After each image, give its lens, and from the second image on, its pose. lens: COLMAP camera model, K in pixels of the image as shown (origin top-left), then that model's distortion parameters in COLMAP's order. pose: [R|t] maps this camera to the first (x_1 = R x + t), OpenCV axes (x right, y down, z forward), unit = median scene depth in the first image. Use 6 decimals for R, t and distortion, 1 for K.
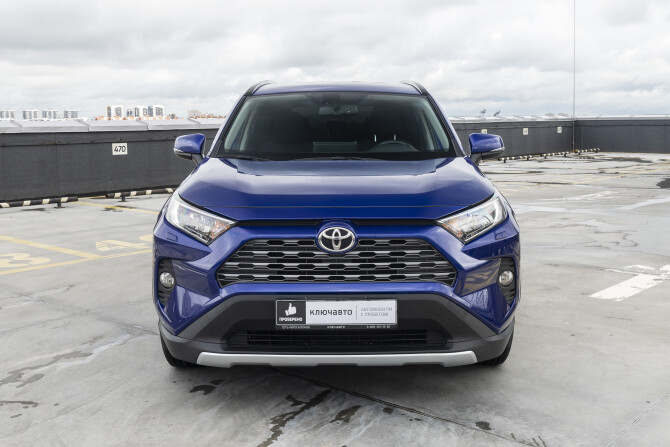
lens RADIAL K [[763.8, 0, 332.4], [0, 763.8, 223.8], [0, 0, 1]] dist [-0.007389, -0.014338]
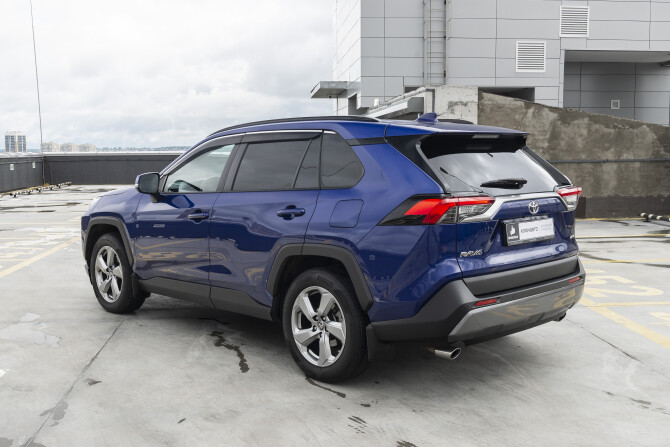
lens RADIAL K [[763.8, 0, 332.4], [0, 763.8, 223.8], [0, 0, 1]] dist [-0.007389, -0.014338]
pose [[0.679195, -0.065793, 0.731003, -0.489557], [0.099268, 0.995057, -0.002673, 0.000169], [-0.727214, 0.074381, 0.682369, -0.017033]]
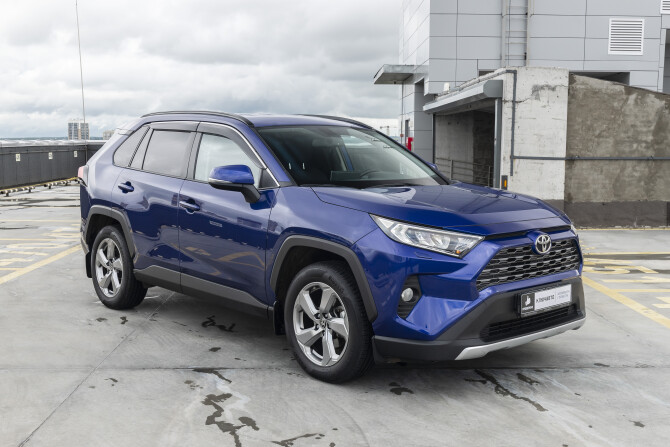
lens RADIAL K [[792.7, 0, 335.0], [0, 792.7, 223.5], [0, 0, 1]] dist [-0.003961, -0.007071]
pose [[0.735712, -0.057824, 0.674821, -0.382258], [0.080344, 0.996765, -0.002184, -0.013271], [-0.672512, 0.055824, 0.737978, 0.070306]]
